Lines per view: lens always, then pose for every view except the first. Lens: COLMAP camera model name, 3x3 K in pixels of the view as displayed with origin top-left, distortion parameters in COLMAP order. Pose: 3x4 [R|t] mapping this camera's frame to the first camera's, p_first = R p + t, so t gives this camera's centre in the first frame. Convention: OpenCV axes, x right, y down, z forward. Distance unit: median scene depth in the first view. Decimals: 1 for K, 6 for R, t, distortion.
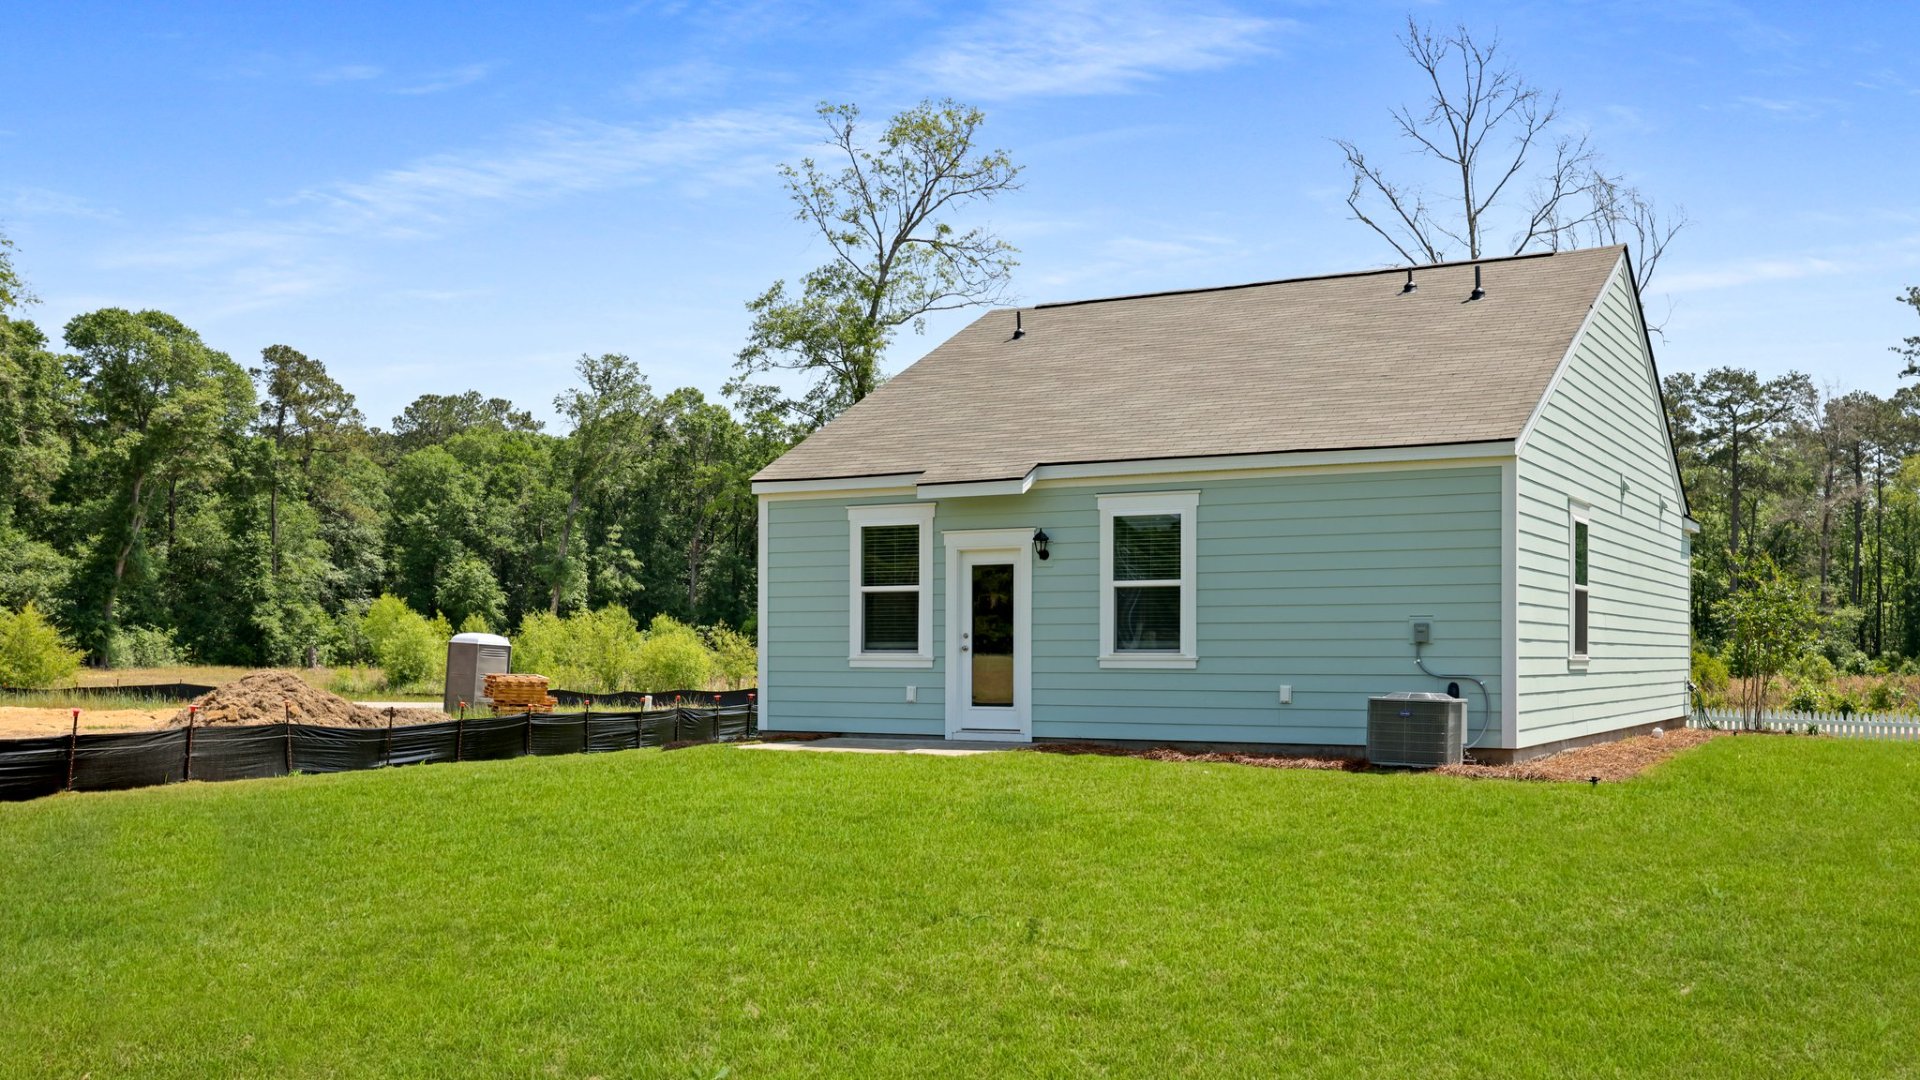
lens RADIAL K [[1800.0, 0, 950.5], [0, 1800.0, 677.6], [0, 0, 1]] dist [0.001783, 0.000967]
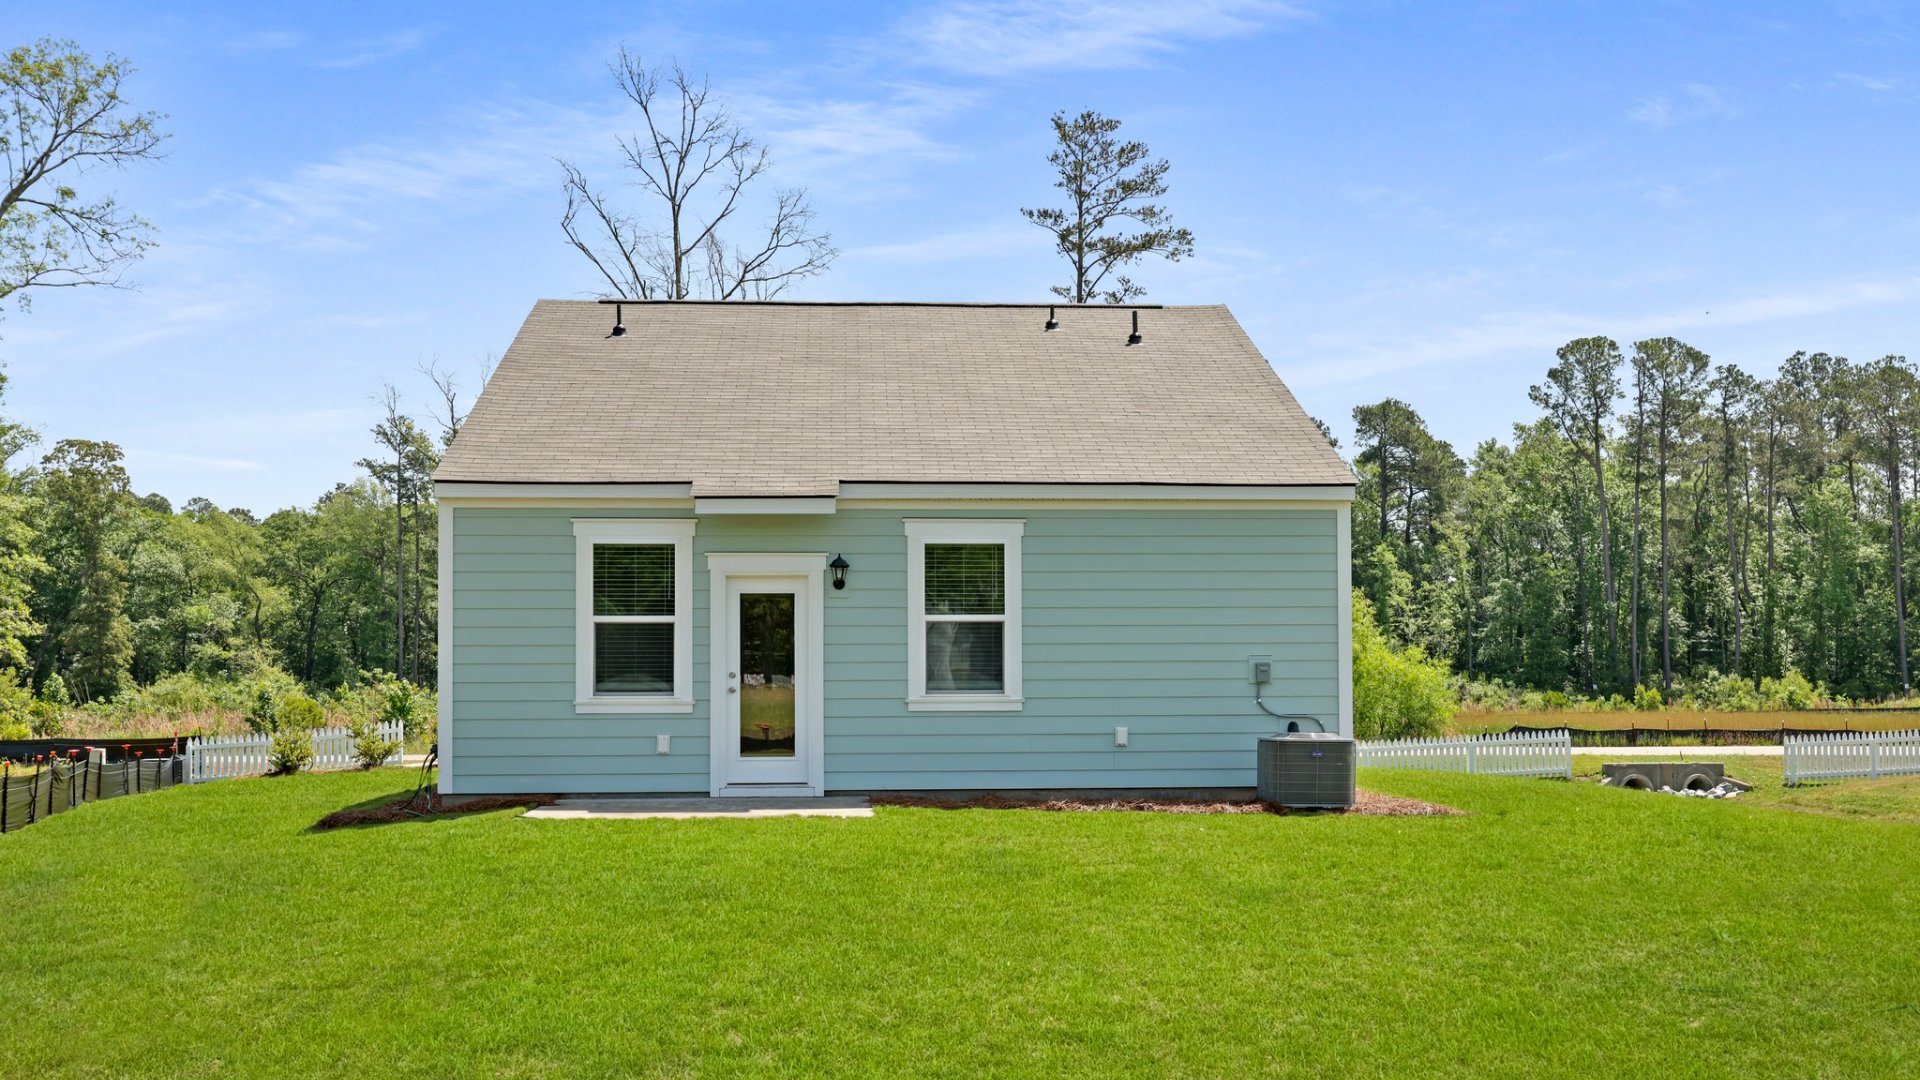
lens RADIAL K [[1800.0, 0, 950.5], [0, 1800.0, 677.6], [0, 0, 1]] dist [0.001783, 0.000967]
pose [[0.844240, -0.001359, 0.535963, -0.367641], [0.011717, 0.999805, -0.015922, -0.007220], [-0.535837, 0.019722, 0.844091, 0.218808]]
